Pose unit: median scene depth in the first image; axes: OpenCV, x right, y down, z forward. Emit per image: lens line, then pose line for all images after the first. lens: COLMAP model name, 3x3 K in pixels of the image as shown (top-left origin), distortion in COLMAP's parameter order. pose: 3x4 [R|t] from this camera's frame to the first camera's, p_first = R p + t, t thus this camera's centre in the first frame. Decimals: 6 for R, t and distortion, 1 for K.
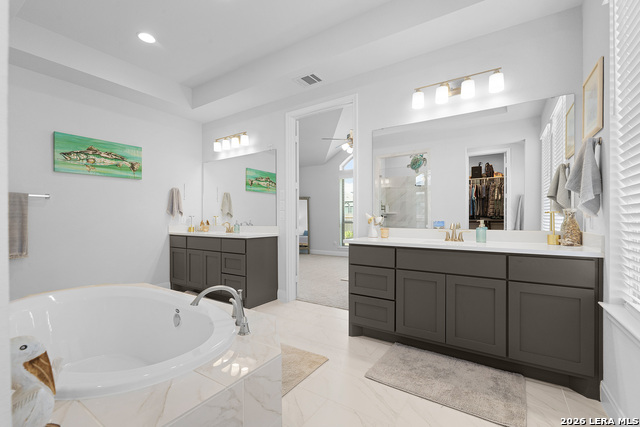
lens RADIAL K [[277.5, 0, 320.0], [0, 277.5, 213.5], [0, 0, 1]] dist [-0.000330, -0.000031]
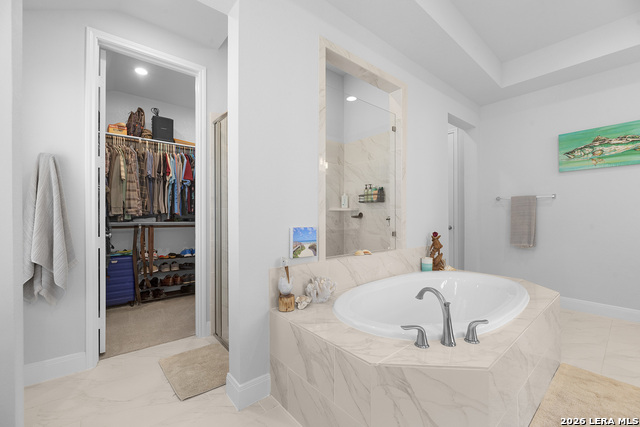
lens RADIAL K [[267.2, 0, 320.0], [0, 267.2, 213.5], [0, 0, 1]] dist [0.001489, 0.000182]
pose [[-0.278580, -0.006663, -0.960390, 0.272826], [0.016434, 0.999796, -0.011703, 0.003042], [0.960272, -0.019043, -0.278414, 0.387191]]
